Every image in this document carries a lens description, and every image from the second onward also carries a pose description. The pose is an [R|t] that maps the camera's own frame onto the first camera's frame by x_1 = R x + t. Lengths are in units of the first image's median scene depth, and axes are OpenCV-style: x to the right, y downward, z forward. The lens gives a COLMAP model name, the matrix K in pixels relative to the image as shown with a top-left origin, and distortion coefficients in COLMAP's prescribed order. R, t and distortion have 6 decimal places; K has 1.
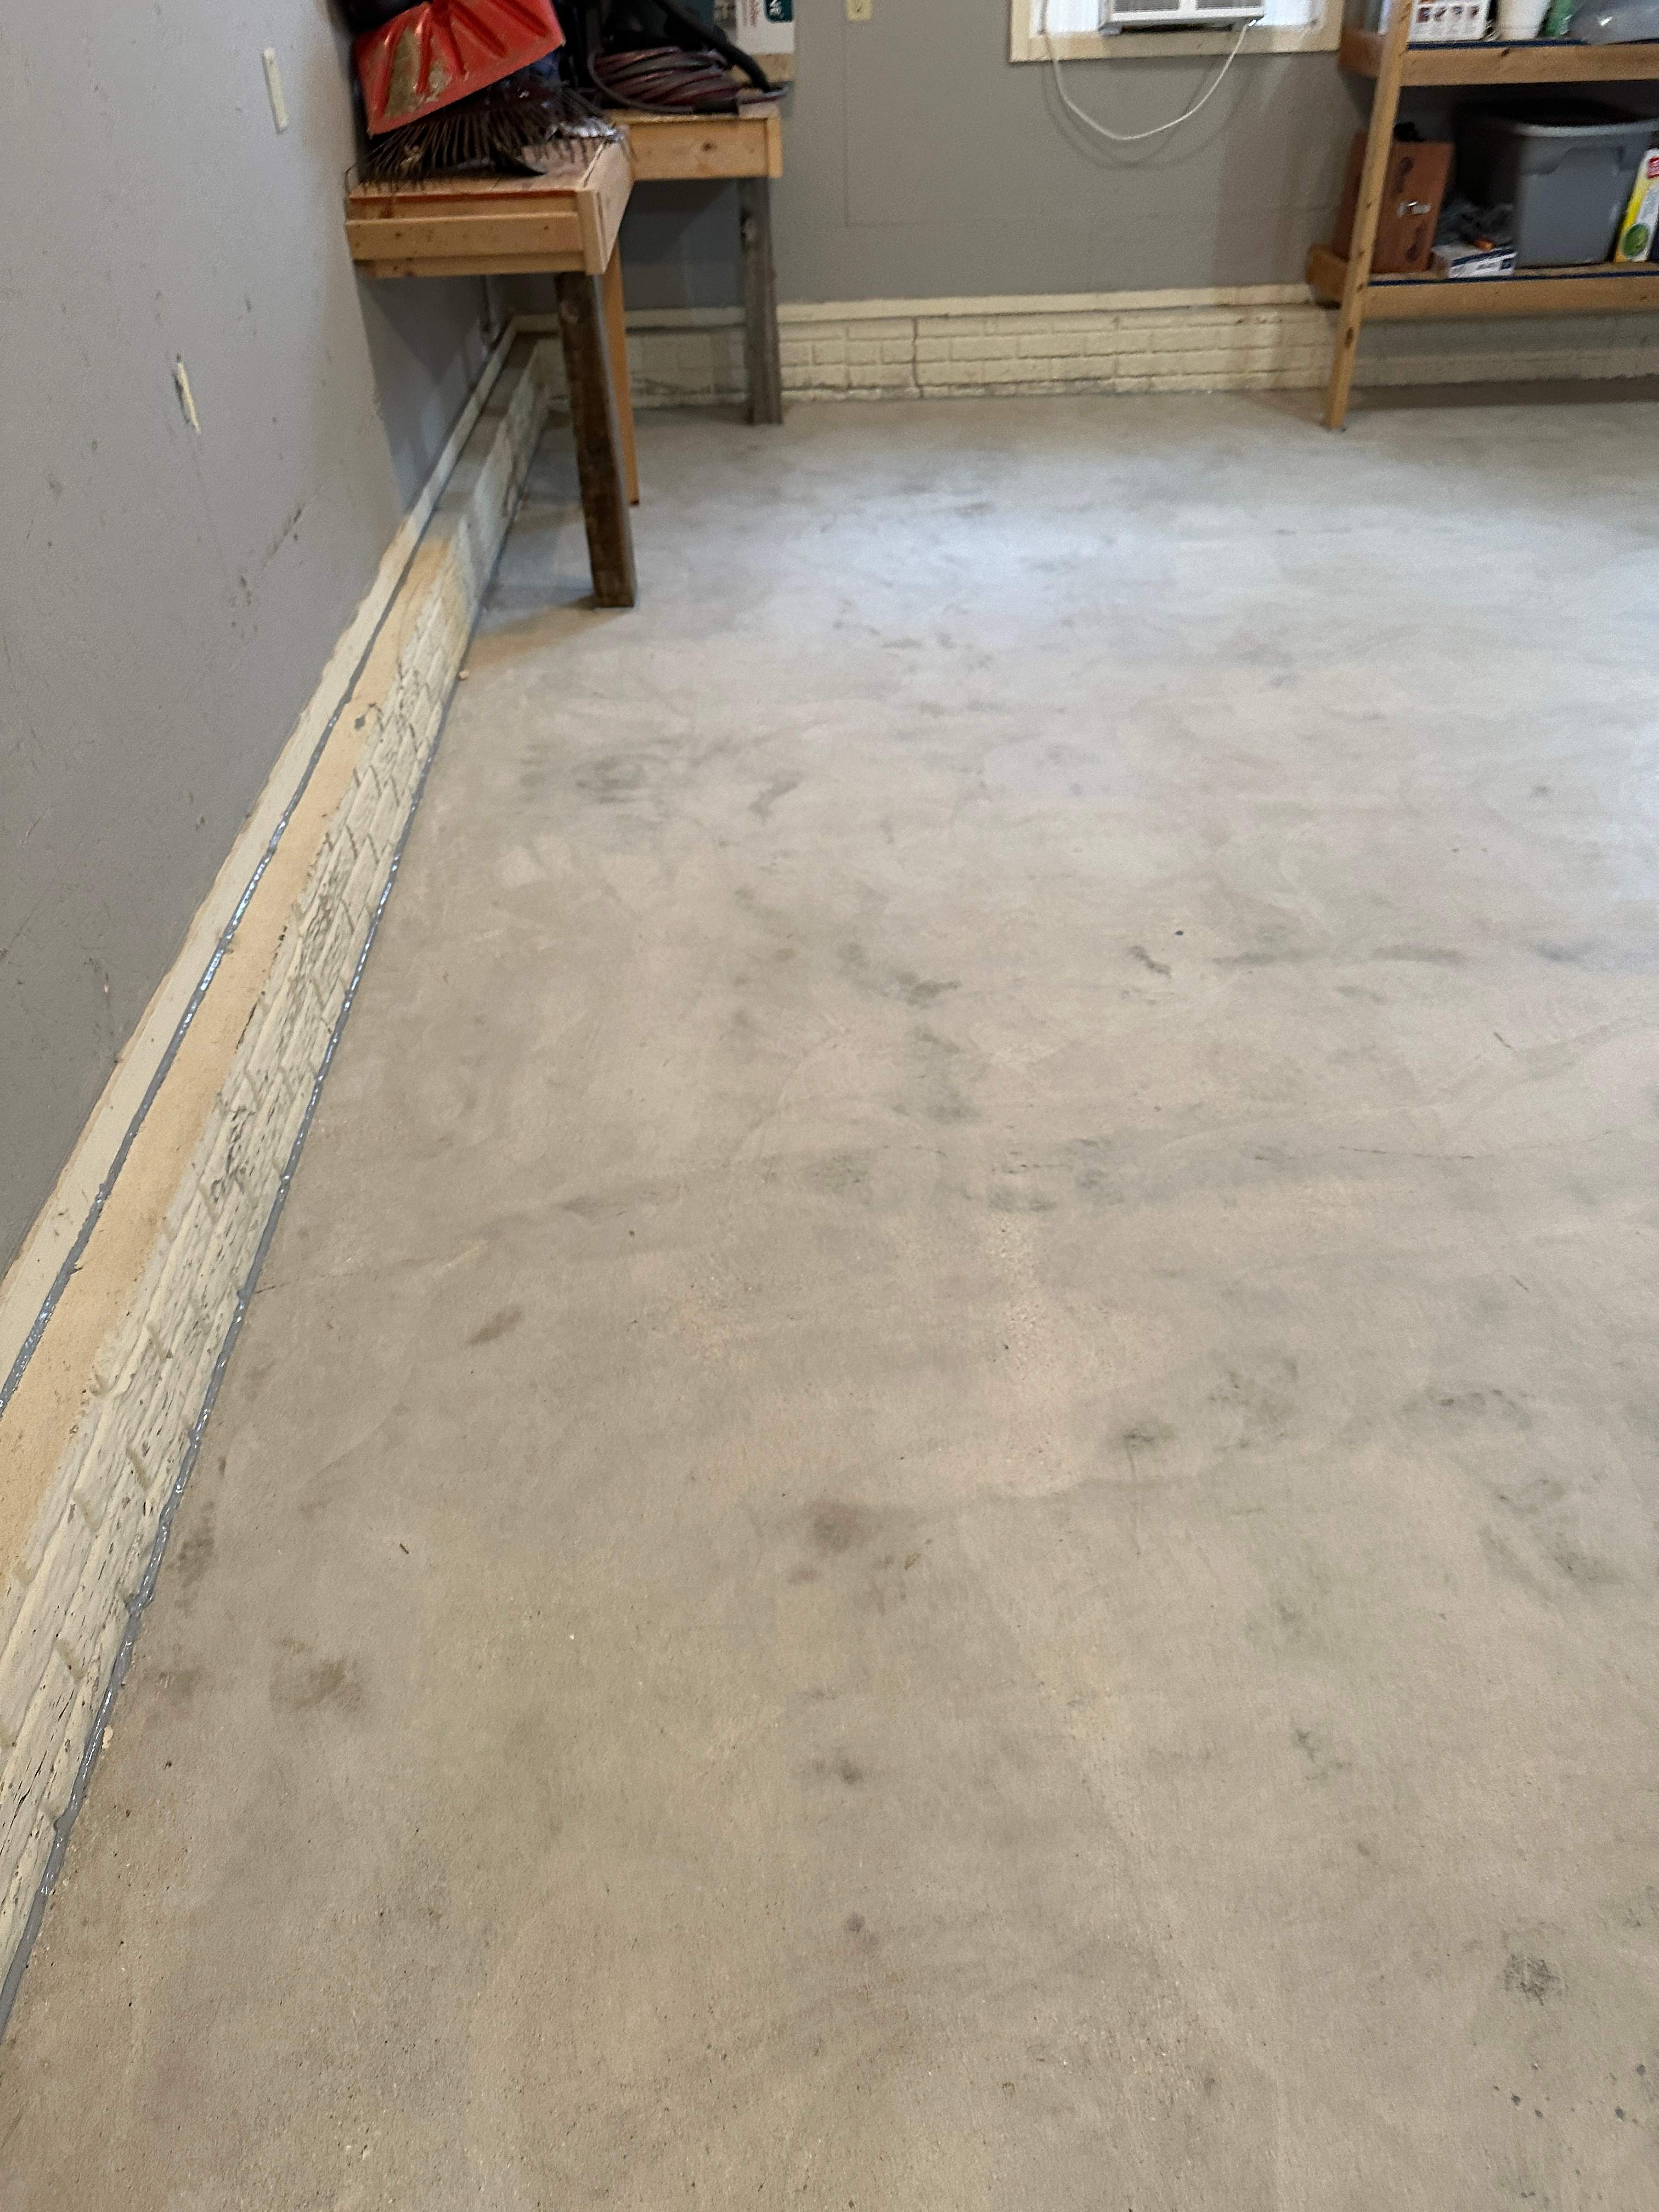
lens RADIAL K [[1551.9, 0, 816.7], [0, 1551.9, 1106.1], [0, 0, 1]] dist [0.032984, -0.042509]
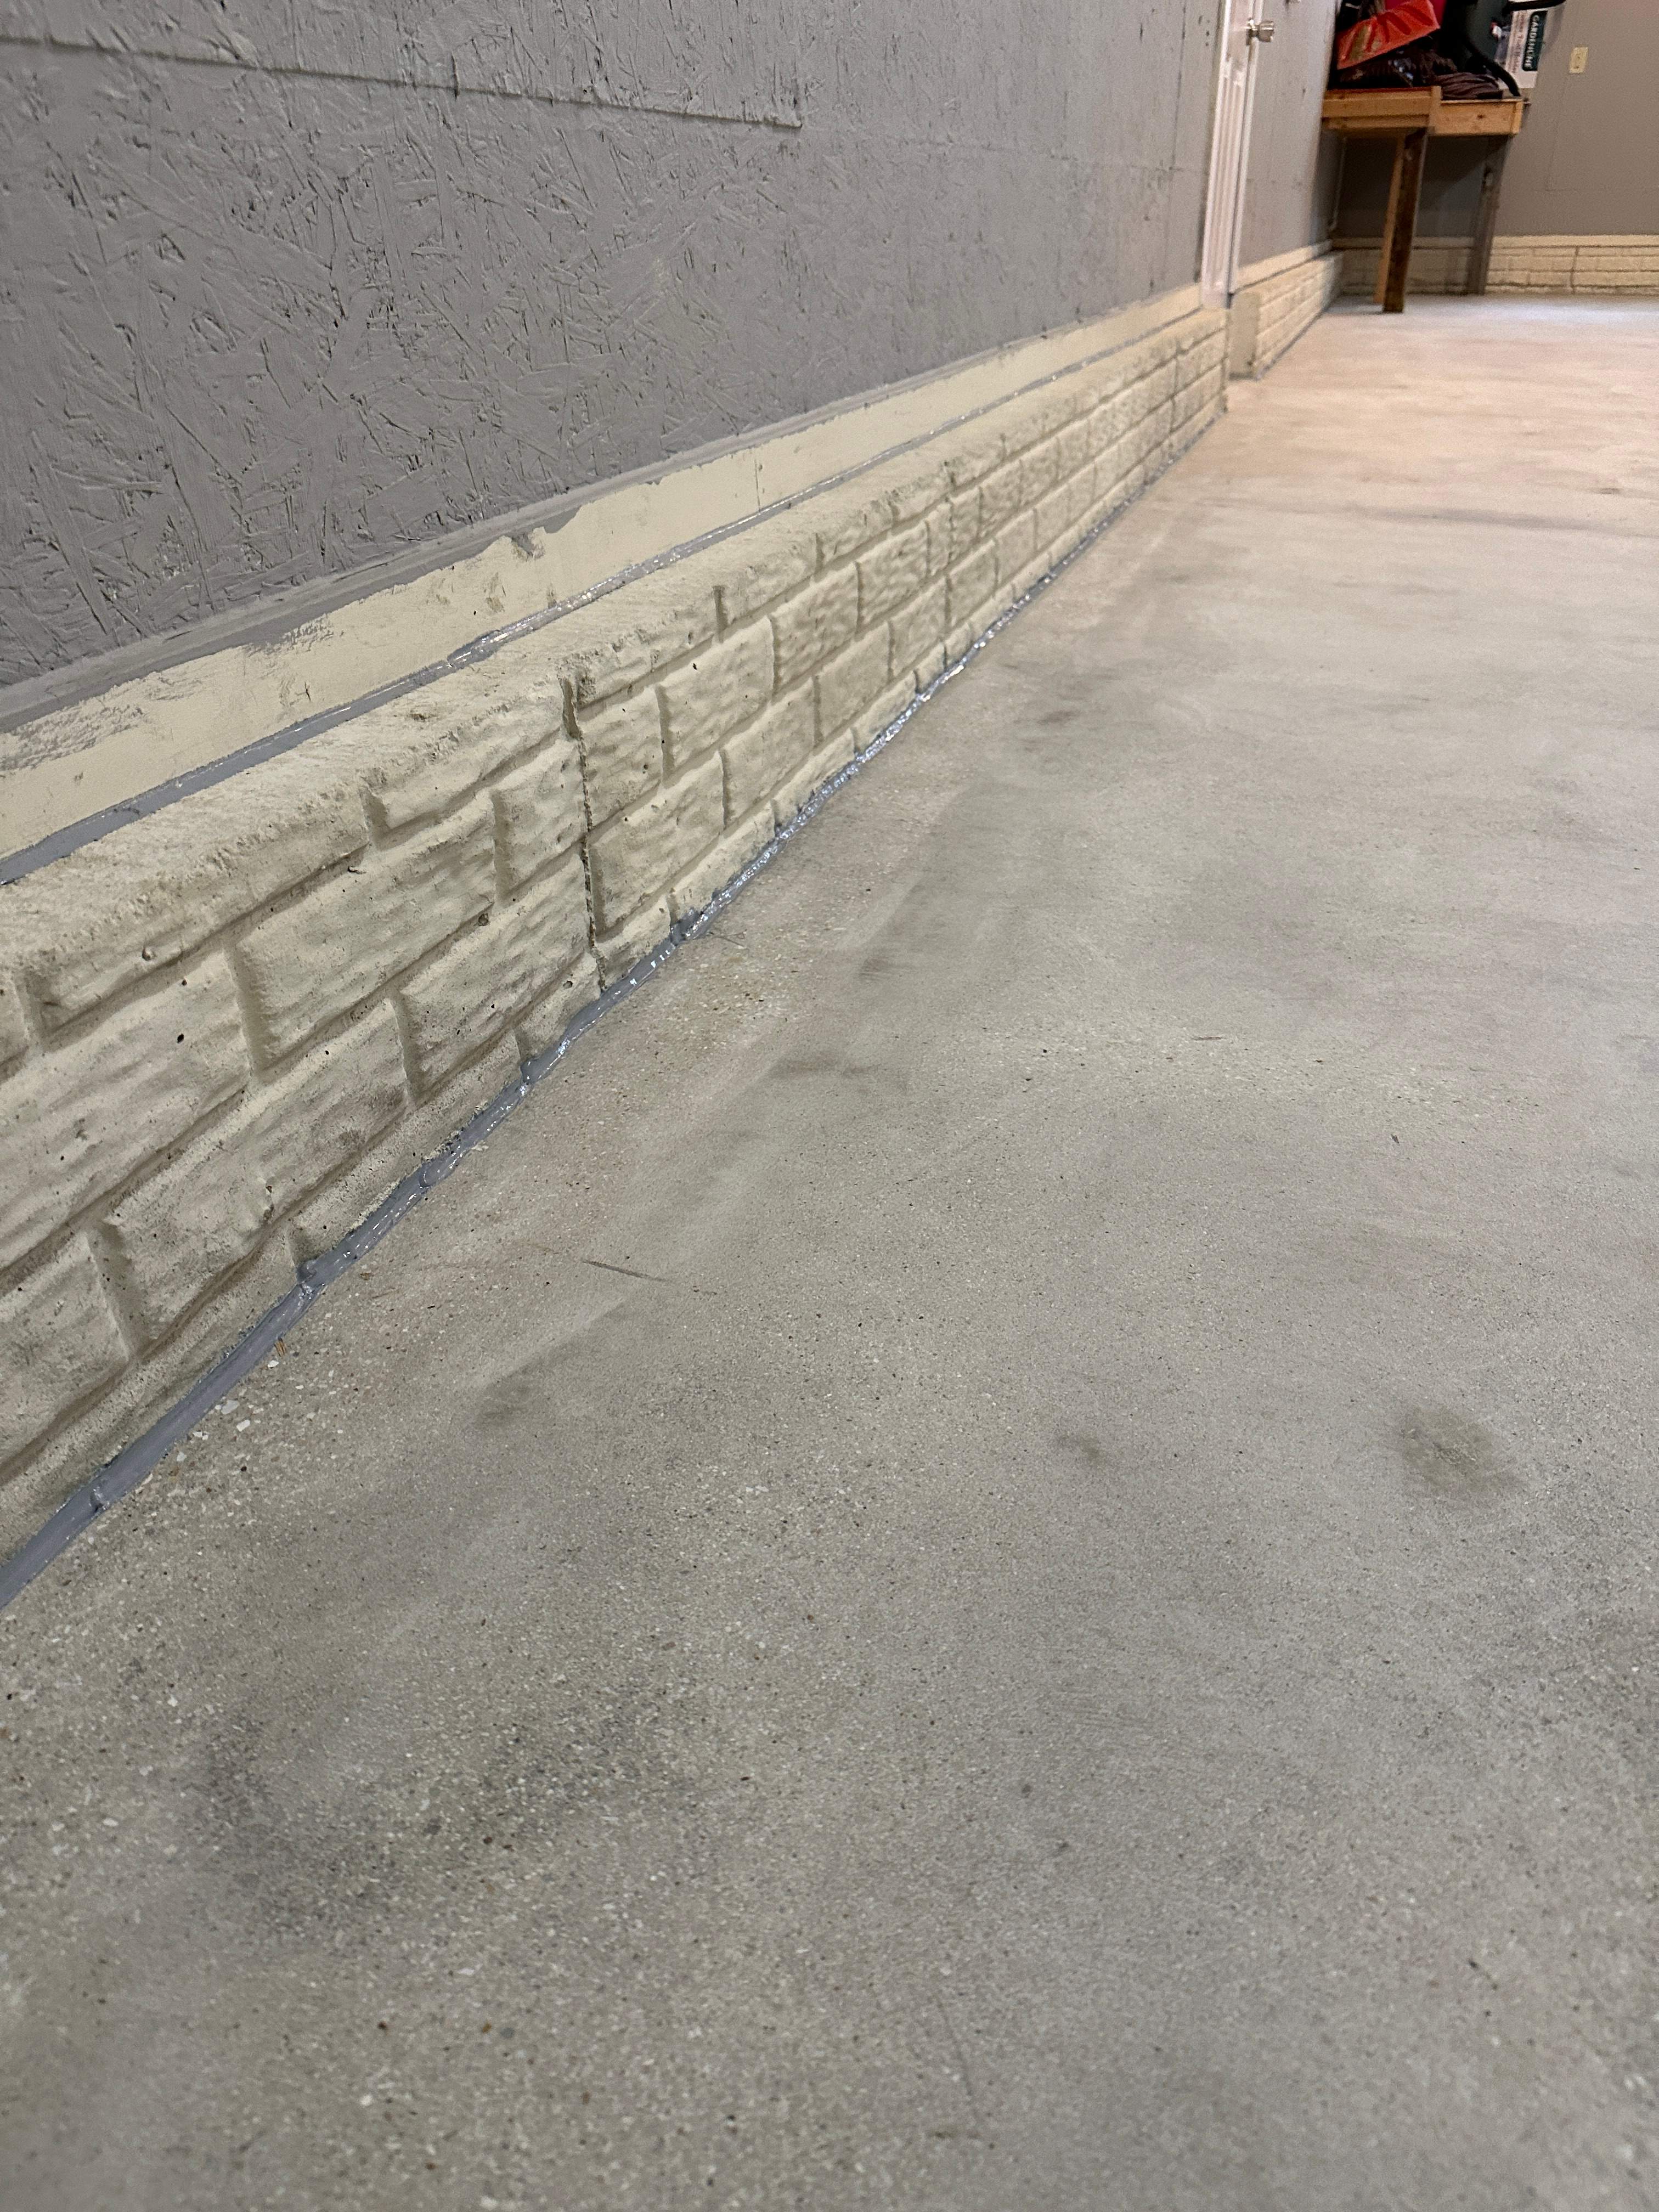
lens RADIAL K [[1560.4, 0, 829.5], [0, 1560.4, 1106.0], [0, 0, 1]] dist [0.000672, -0.002492]
pose [[0.932776, 0.190877, -0.305768, 0.001953], [-0.229986, 0.968337, -0.097107, 1.032074], [0.277551, 0.160901, 0.947141, -0.930414]]
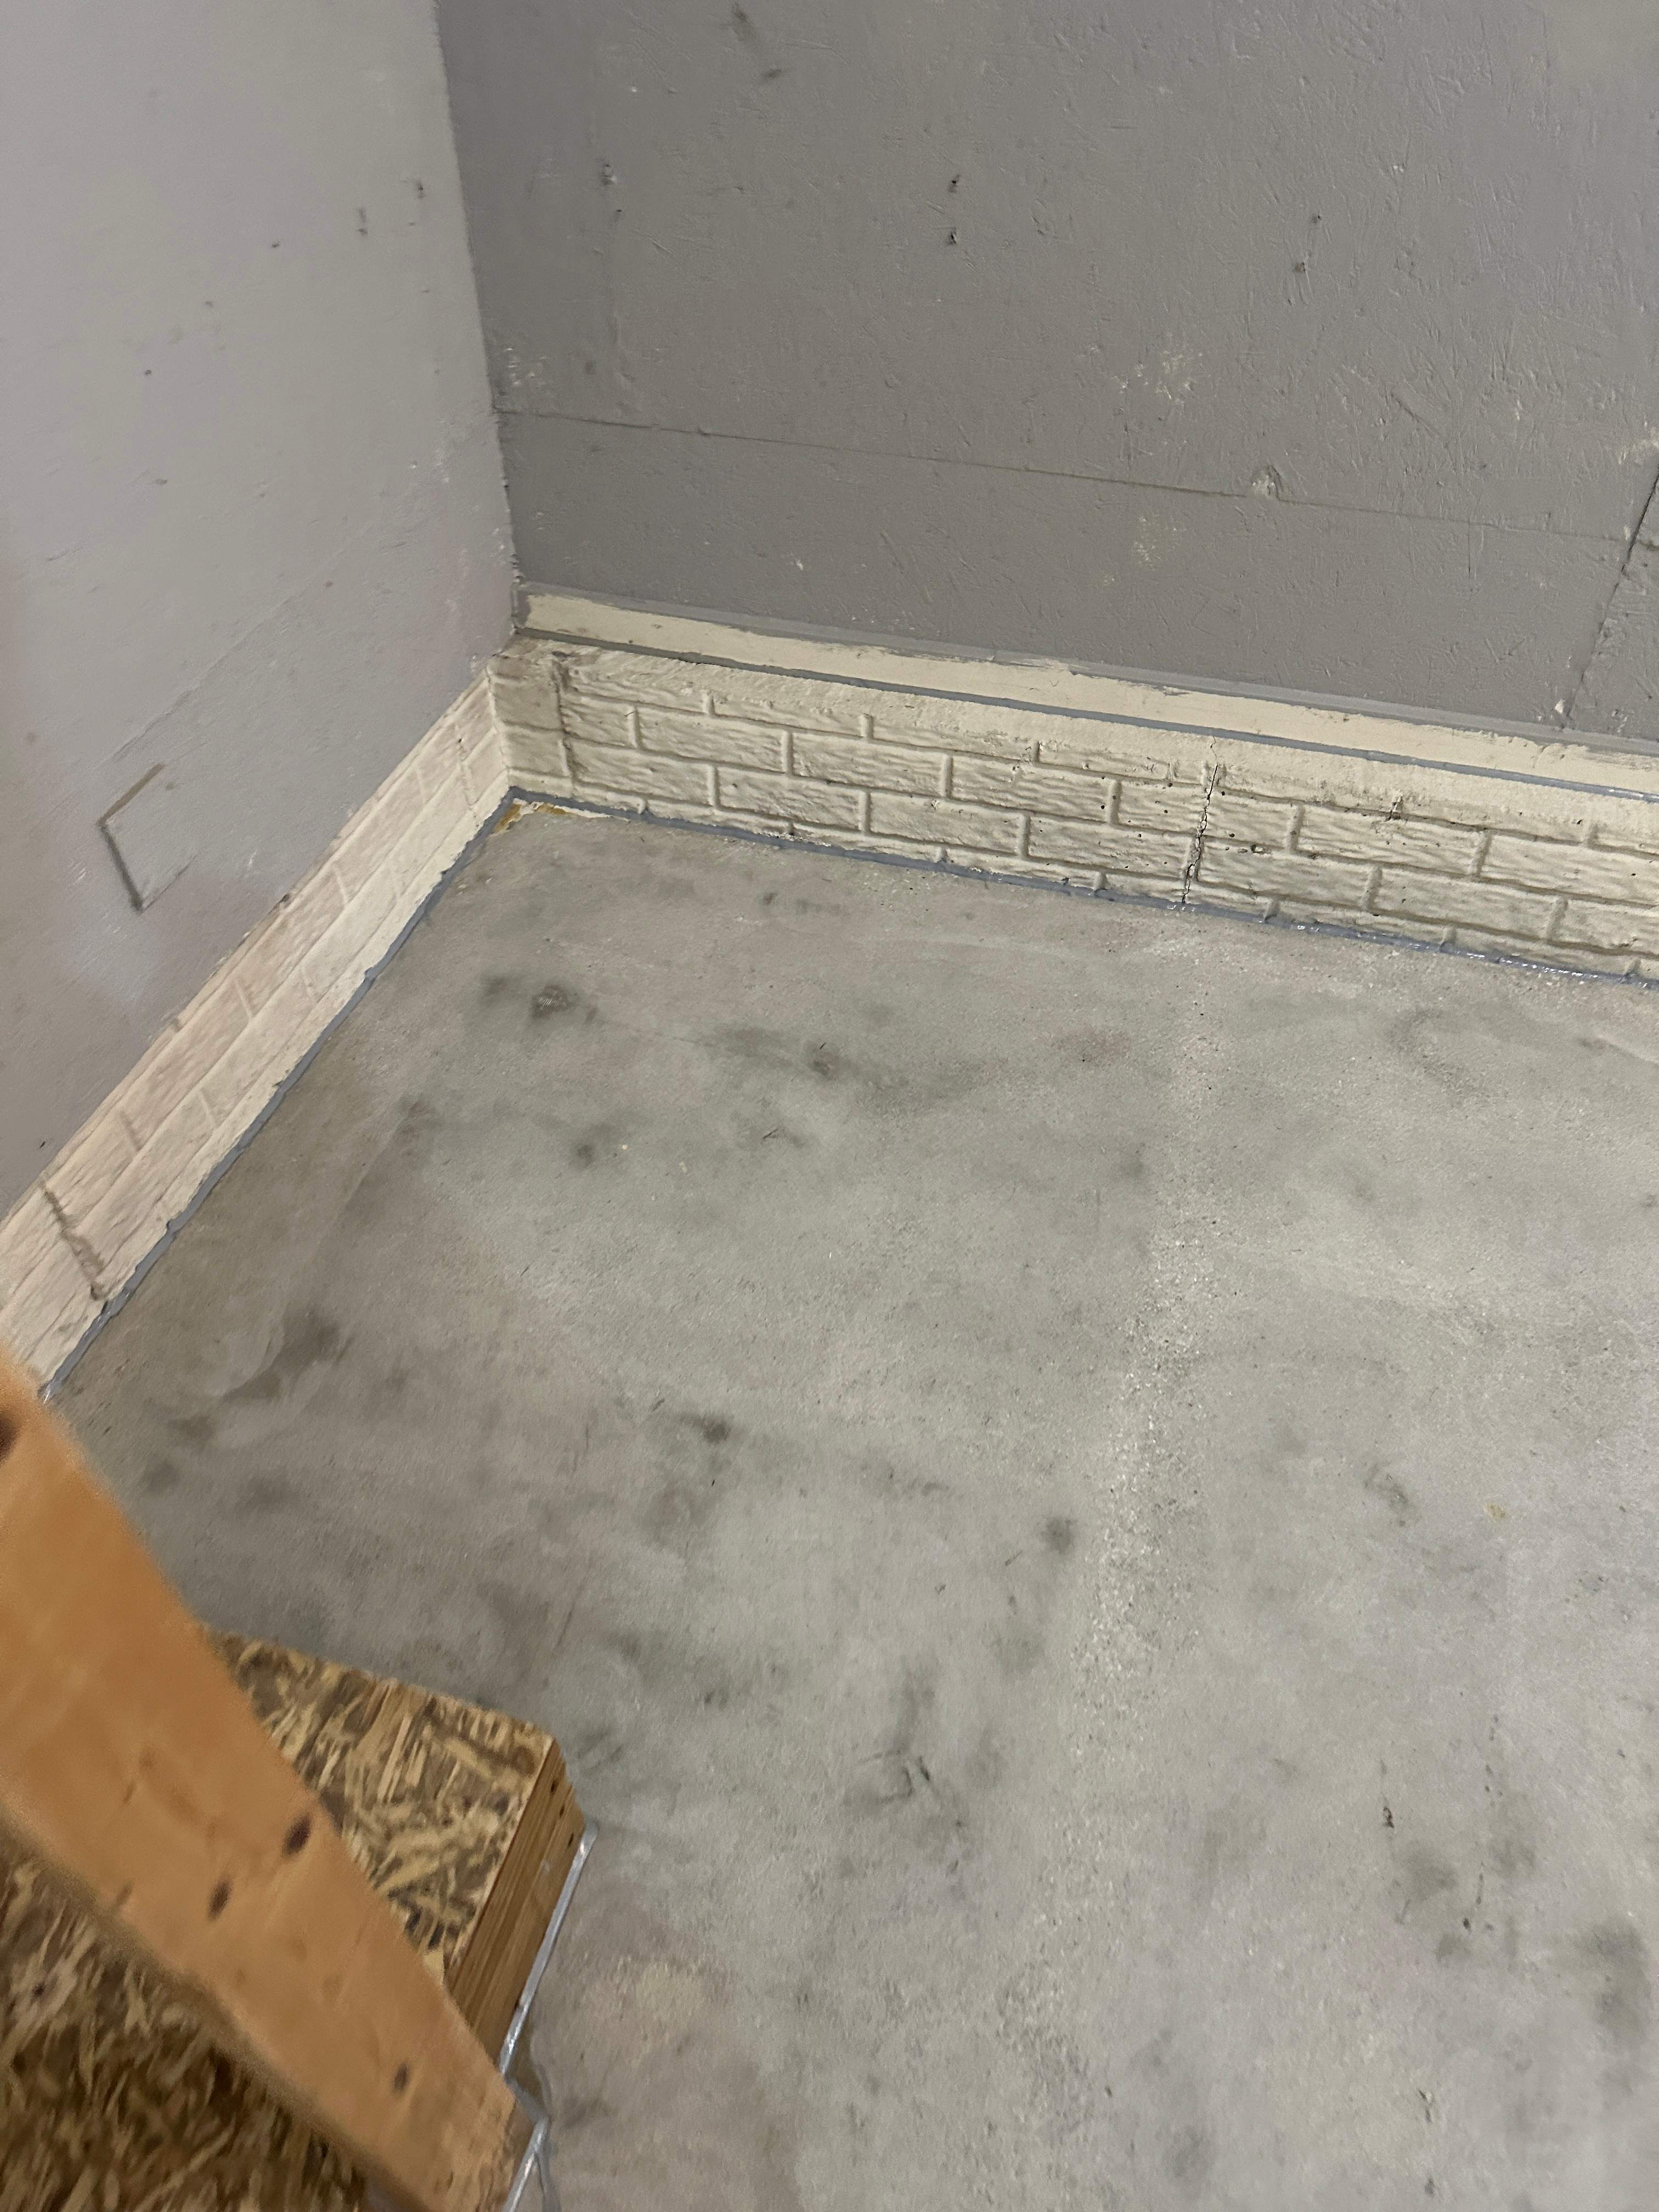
lens RADIAL K [[1549.0, 0, 829.5], [0, 1549.0, 1106.0], [0, 0, 1]] dist [0.121733, -0.182778]
pose [[-0.329879, 0.690819, -0.643389, 0.343138], [-0.572067, 0.395861, 0.718355, 0.838153], [0.750946, 0.605031, 0.264608, -1.071735]]
